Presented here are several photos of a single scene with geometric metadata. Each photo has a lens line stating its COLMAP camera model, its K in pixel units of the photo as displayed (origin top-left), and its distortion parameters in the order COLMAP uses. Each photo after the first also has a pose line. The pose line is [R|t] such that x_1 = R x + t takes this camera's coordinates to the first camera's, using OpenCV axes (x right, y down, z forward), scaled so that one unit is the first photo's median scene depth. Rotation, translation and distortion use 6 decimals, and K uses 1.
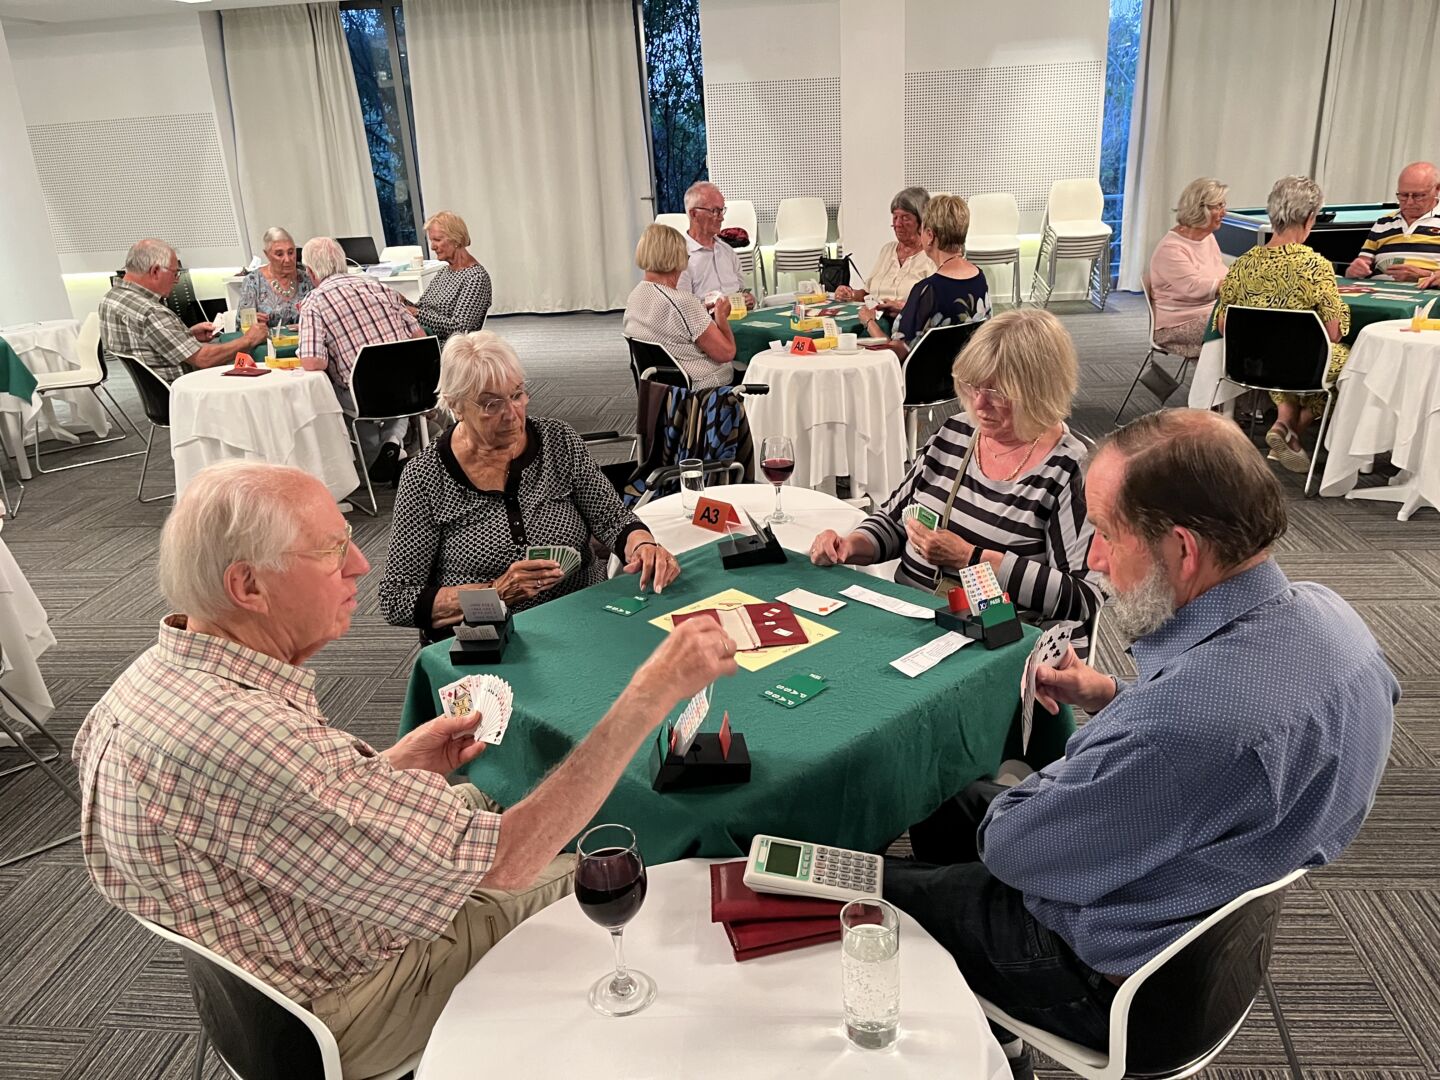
lens RADIAL K [[1087.3, 0, 716.2], [0, 1087.3, 560.1], [0, 0, 1]] dist [0.094962, -0.130379]
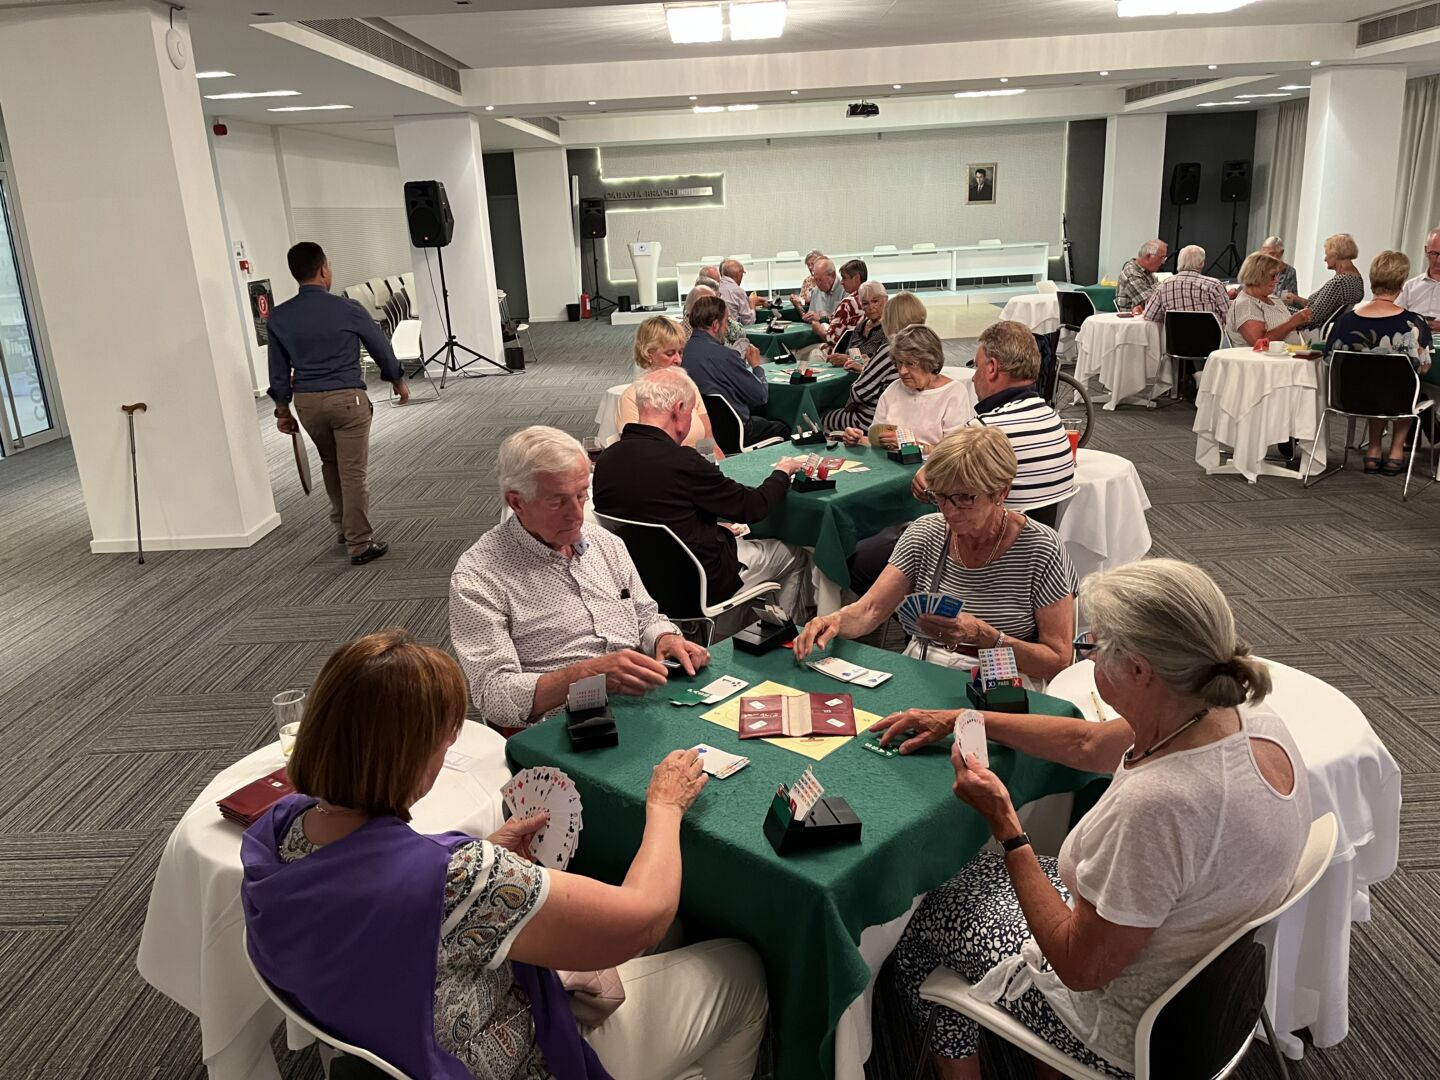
lens RADIAL K [[1095.3, 0, 723.2], [0, 1095.3, 518.1], [0, 0, 1]] dist [0.084140, -0.114851]
pose [[0.096556, 0.313630, -0.944623, 0.705896], [-0.319937, 0.908471, 0.268925, -0.078655], [0.942506, 0.276254, 0.188060, 0.076810]]
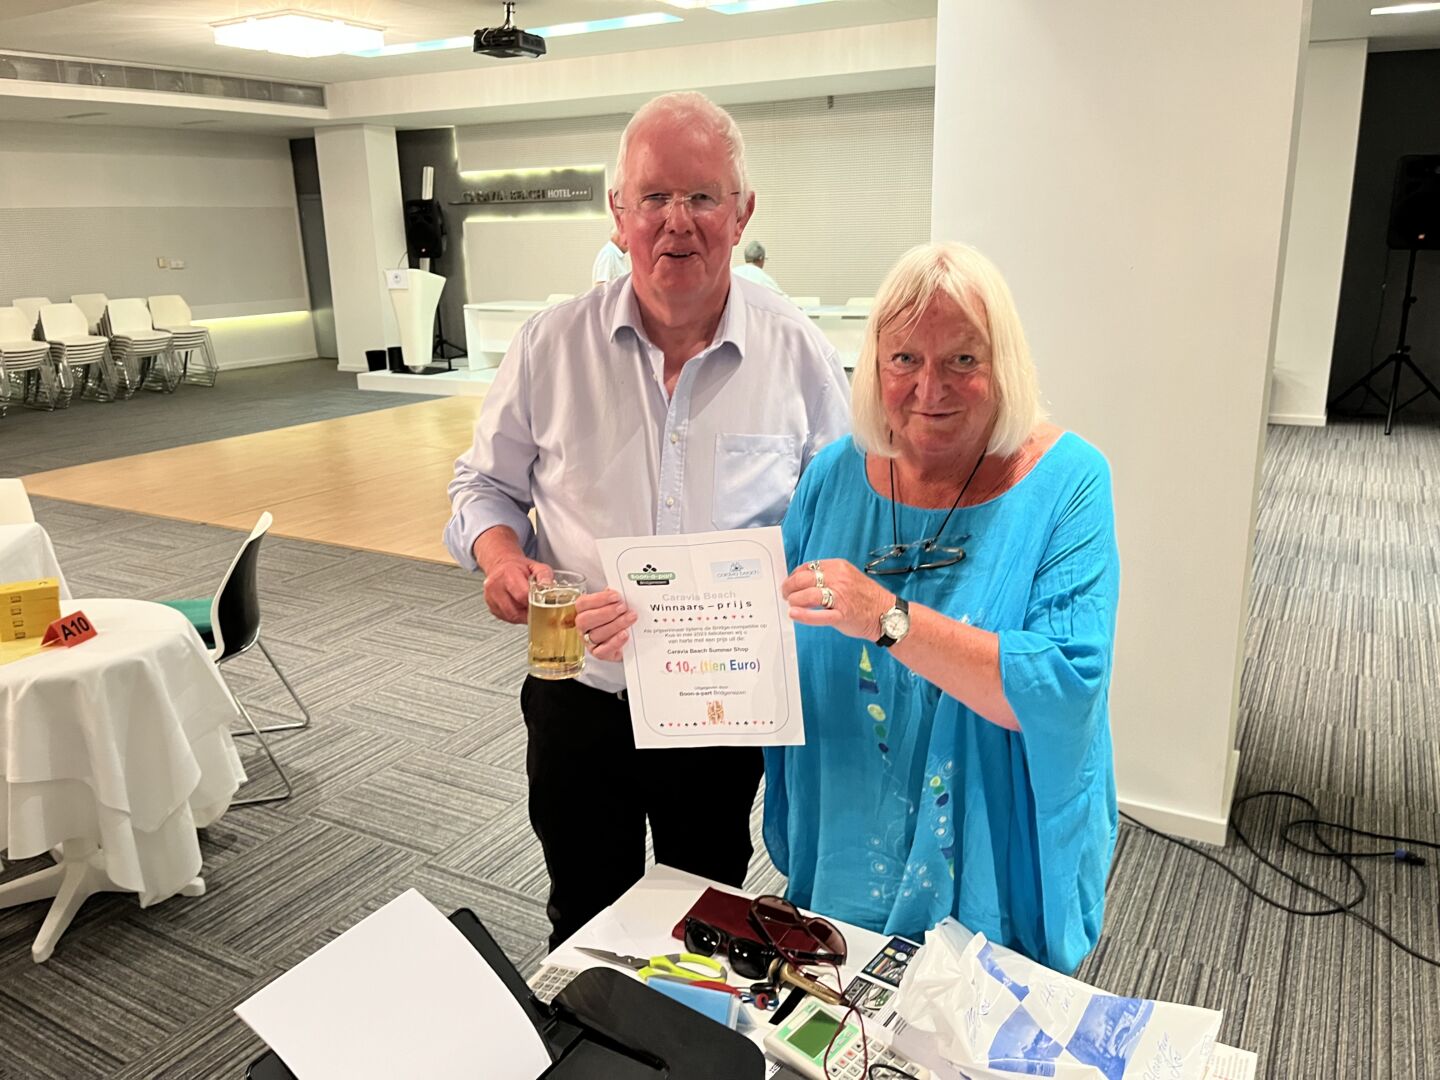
lens RADIAL K [[1095.3, 0, 723.2], [0, 1095.3, 518.1], [0, 0, 1]] dist [0.084140, -0.114851]
pose [[-0.411857, 0.295764, -0.861915, -0.279271], [-0.288844, 0.854715, 0.431314, -0.366613], [0.864259, 0.426599, -0.266591, 0.962800]]
